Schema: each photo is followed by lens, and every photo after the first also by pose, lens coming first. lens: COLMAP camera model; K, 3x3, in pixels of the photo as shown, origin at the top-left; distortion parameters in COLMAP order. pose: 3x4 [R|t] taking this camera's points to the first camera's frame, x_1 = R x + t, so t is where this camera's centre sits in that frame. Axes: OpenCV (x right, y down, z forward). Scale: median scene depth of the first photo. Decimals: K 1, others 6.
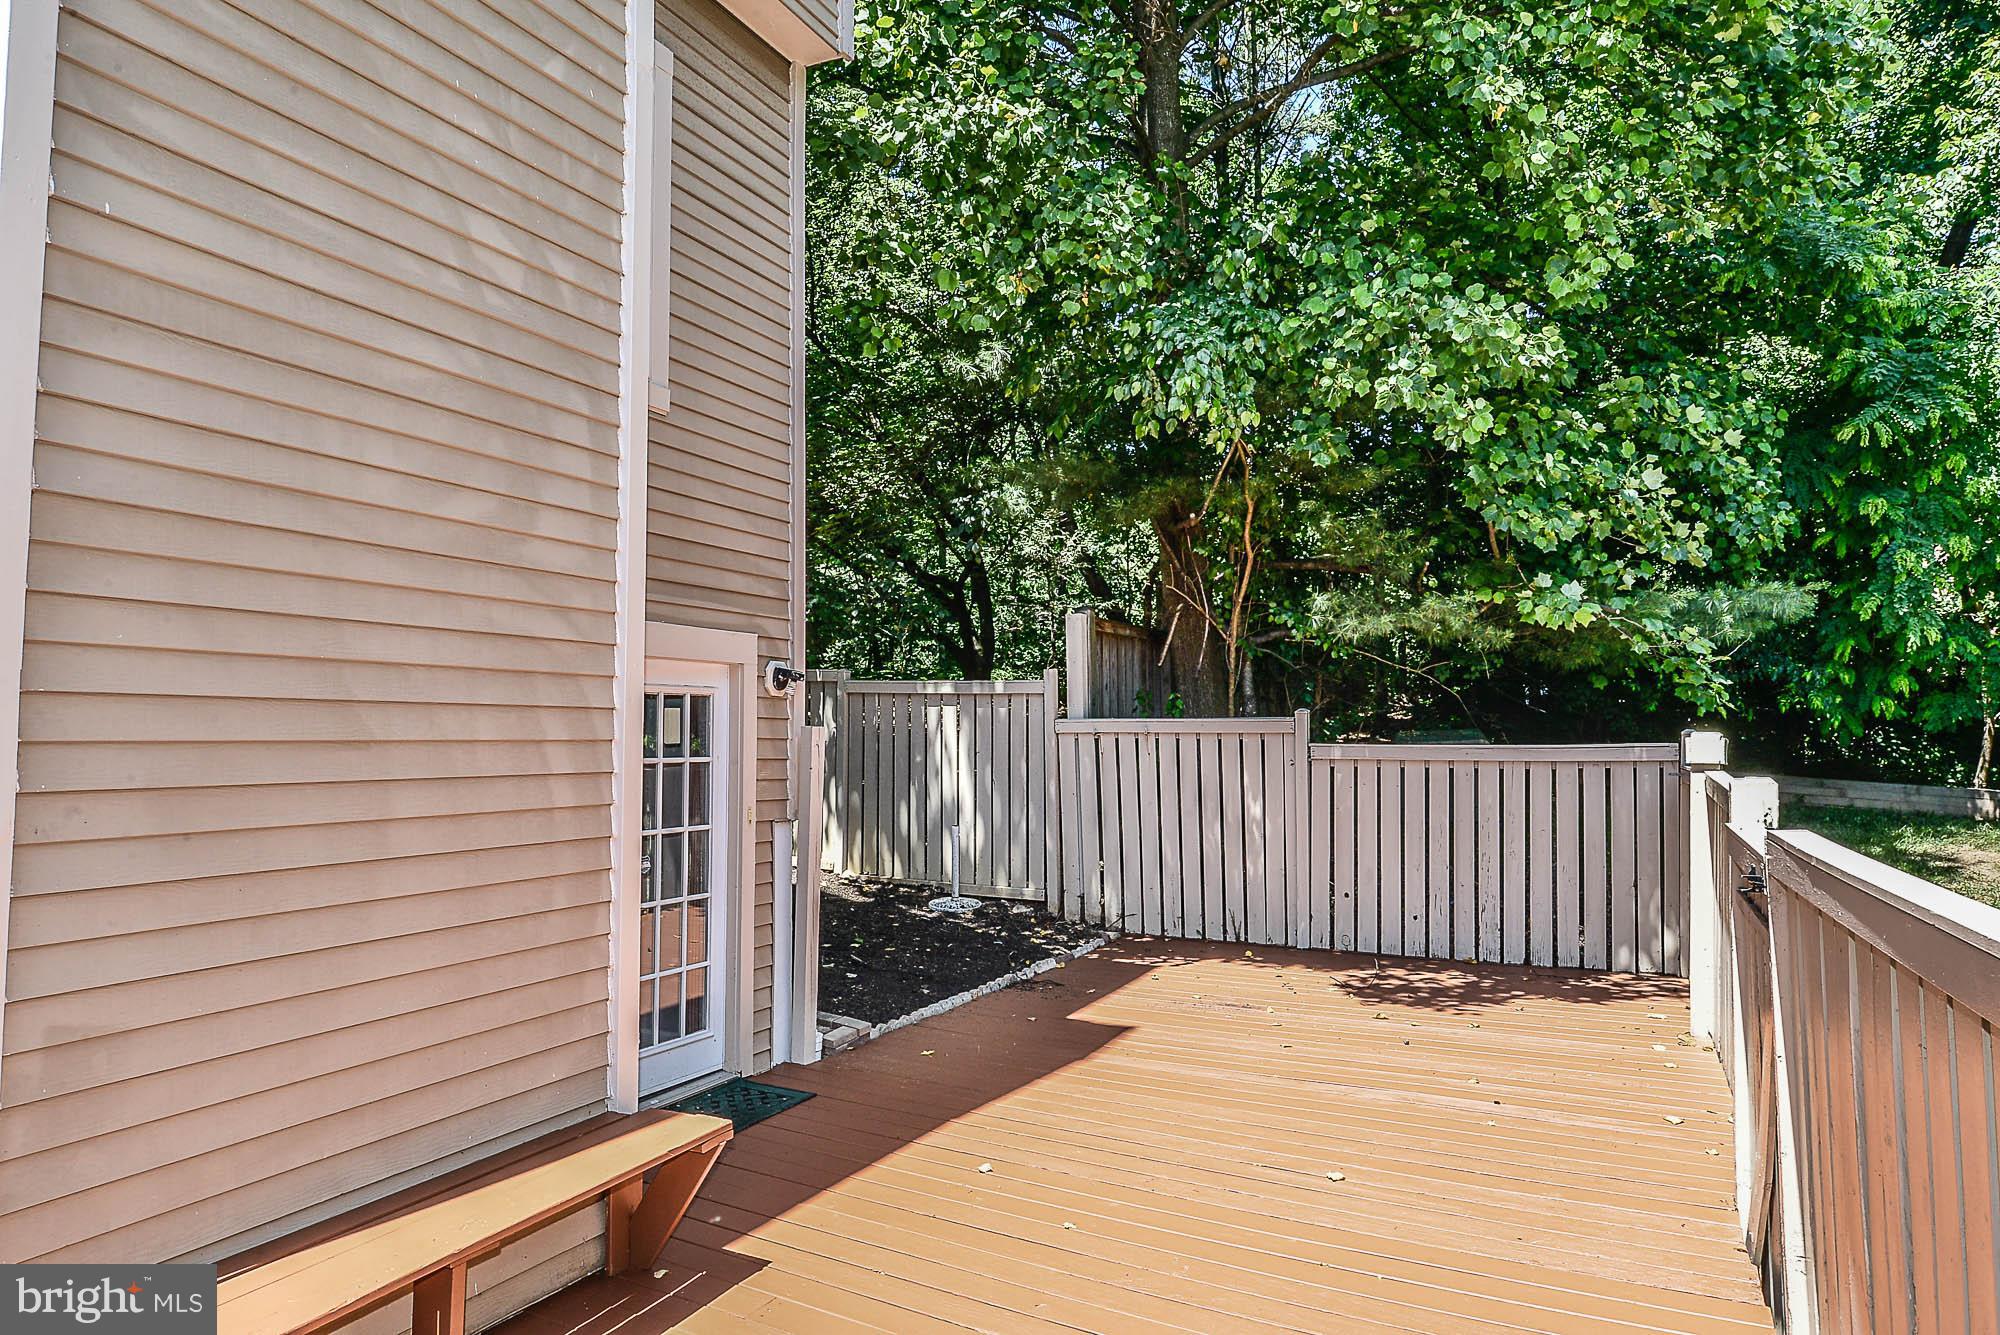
lens RADIAL K [[1132.2, 0, 1011.9], [0, 1132.2, 668.1], [0, 0, 1]] dist [-0.011230, 0.001005]
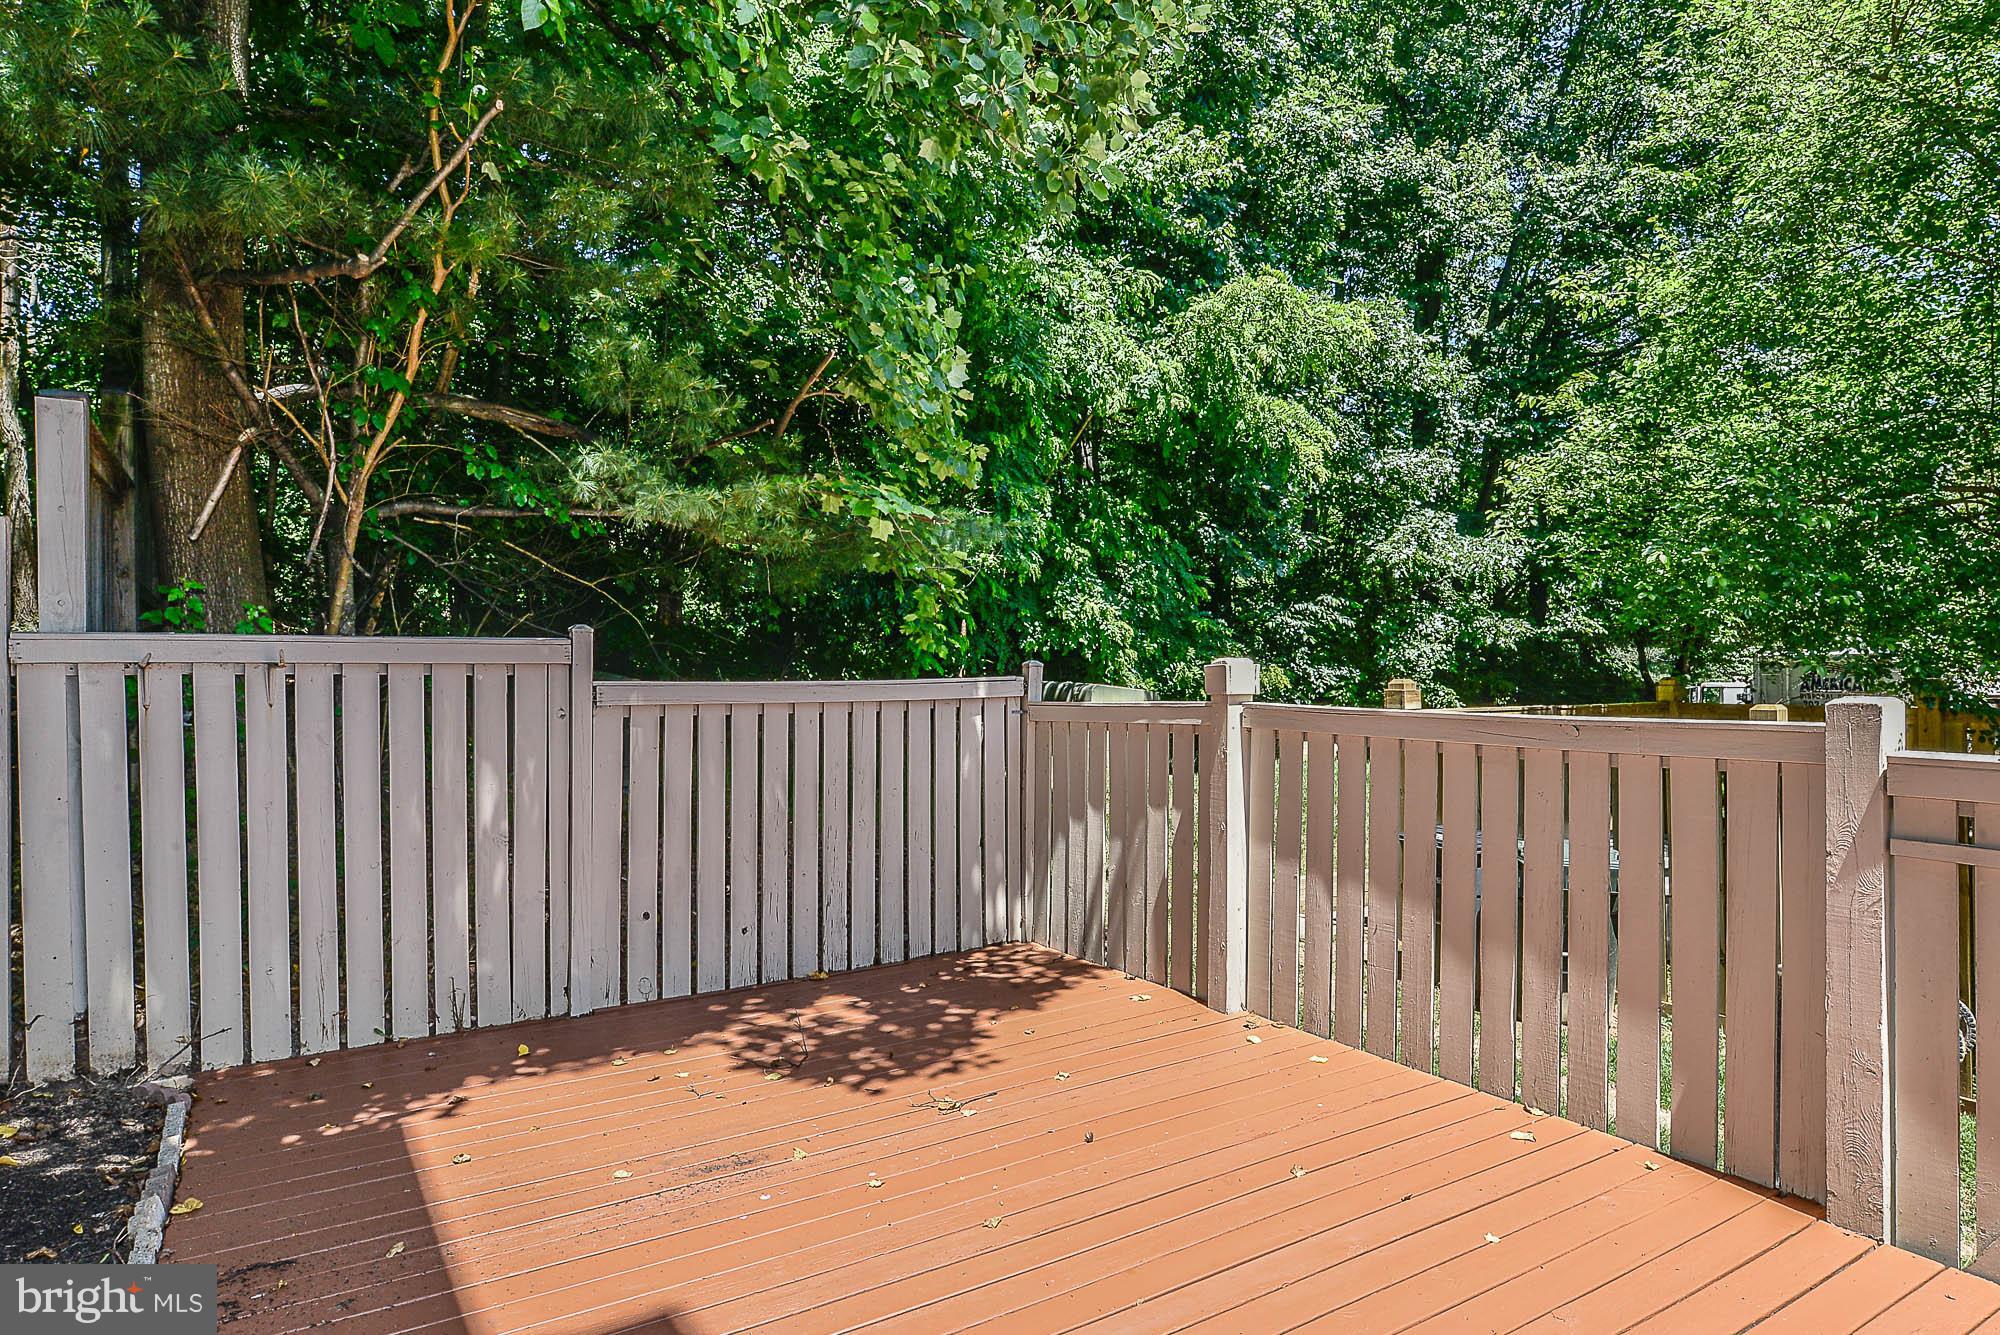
lens RADIAL K [[1132.2, 0, 1011.9], [0, 1132.2, 668.1], [0, 0, 1]] dist [-0.011230, 0.001005]
pose [[0.524378, 0.000775, 0.851485, -0.140007], [-0.041133, 0.998855, 0.024423, 0.035468], [-0.850491, -0.047831, 0.523810, 0.489608]]
